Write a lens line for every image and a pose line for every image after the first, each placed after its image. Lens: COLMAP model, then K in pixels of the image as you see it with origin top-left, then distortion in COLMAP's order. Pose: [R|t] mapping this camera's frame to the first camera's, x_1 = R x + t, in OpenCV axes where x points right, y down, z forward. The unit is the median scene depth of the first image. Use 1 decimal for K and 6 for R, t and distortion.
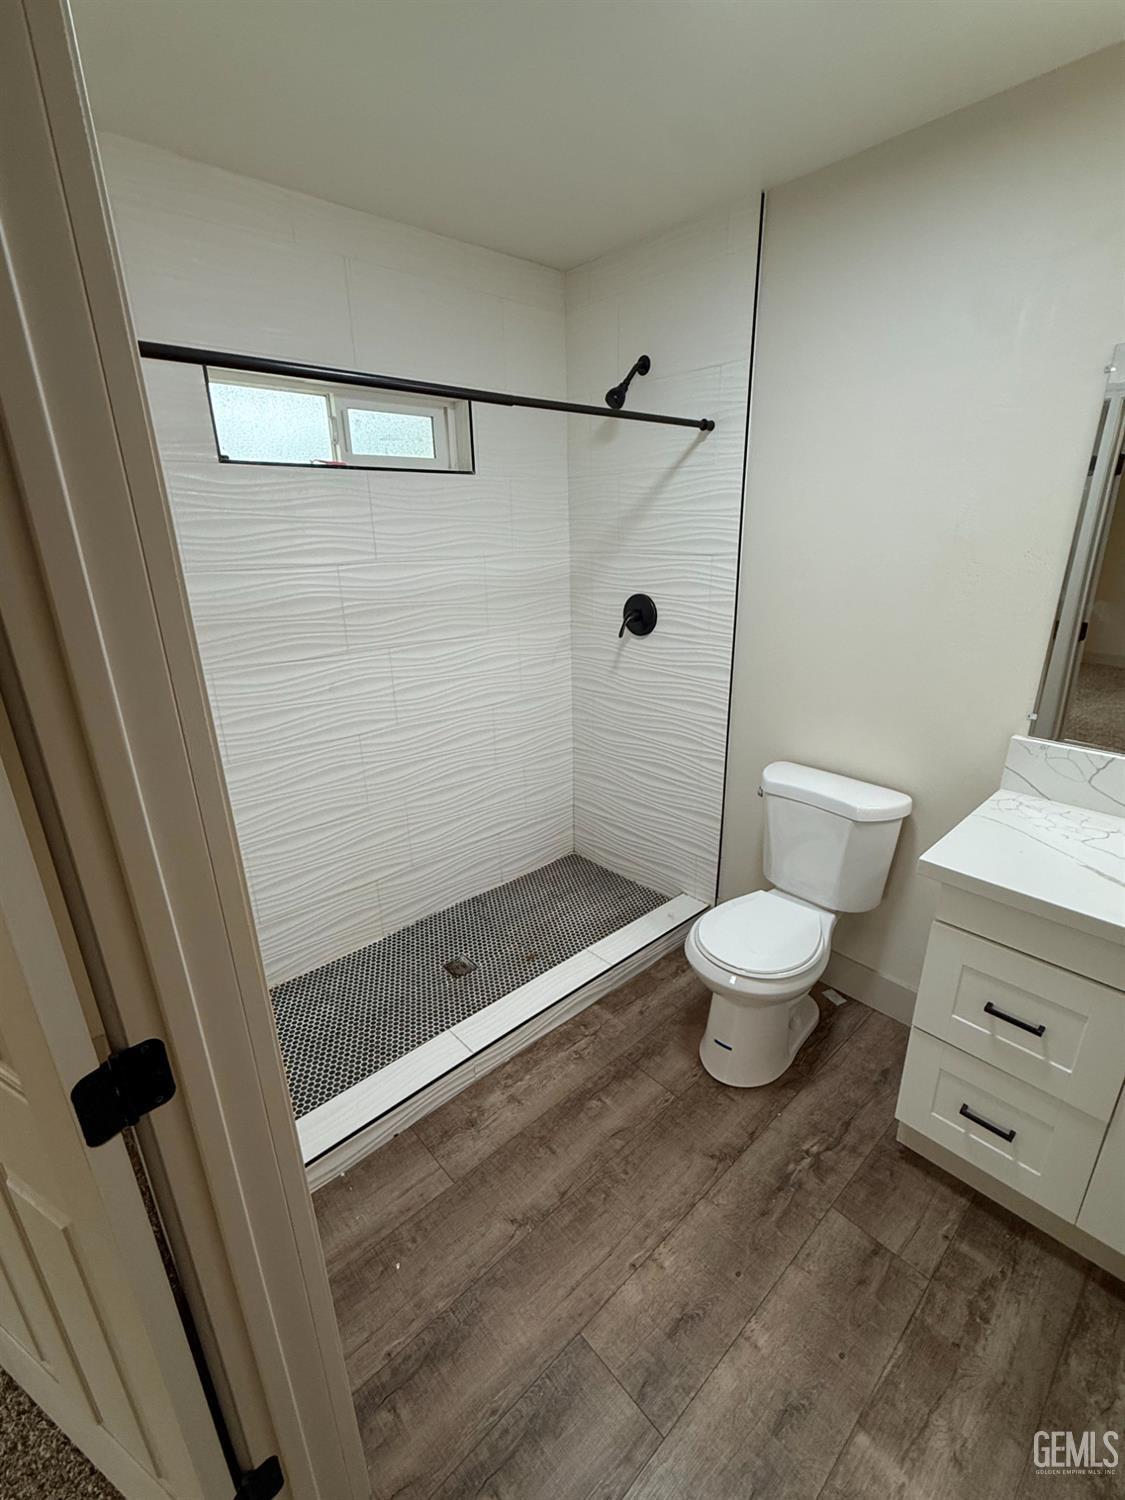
lens RADIAL K [[648.0, 0, 562.5], [0, 648.0, 750.0], [0, 0, 1]] dist [0.002393, -0.000239]
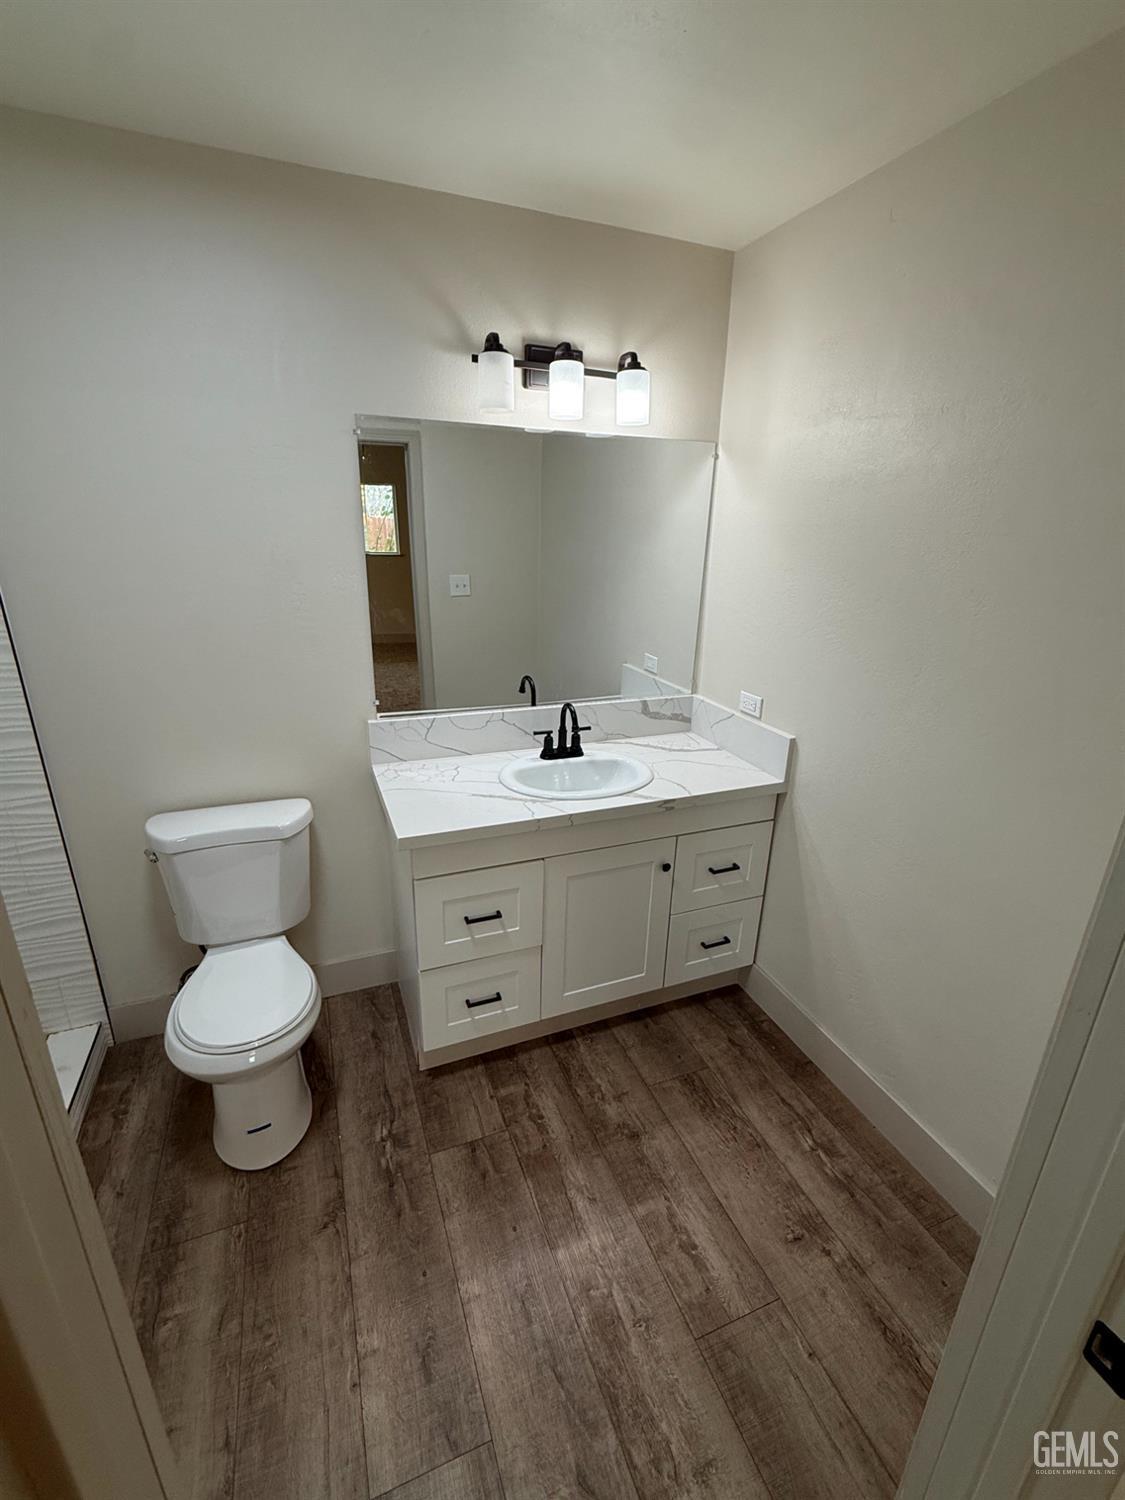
lens RADIAL K [[648.0, 0, 562.5], [0, 648.0, 750.0], [0, 0, 1]] dist [0.002393, -0.000239]
pose [[0.354962, -0.284481, 0.890546, -0.295810], [0.280274, 0.941144, 0.188930, -0.104512], [-0.891879, 0.182533, 0.413803, 0.187725]]
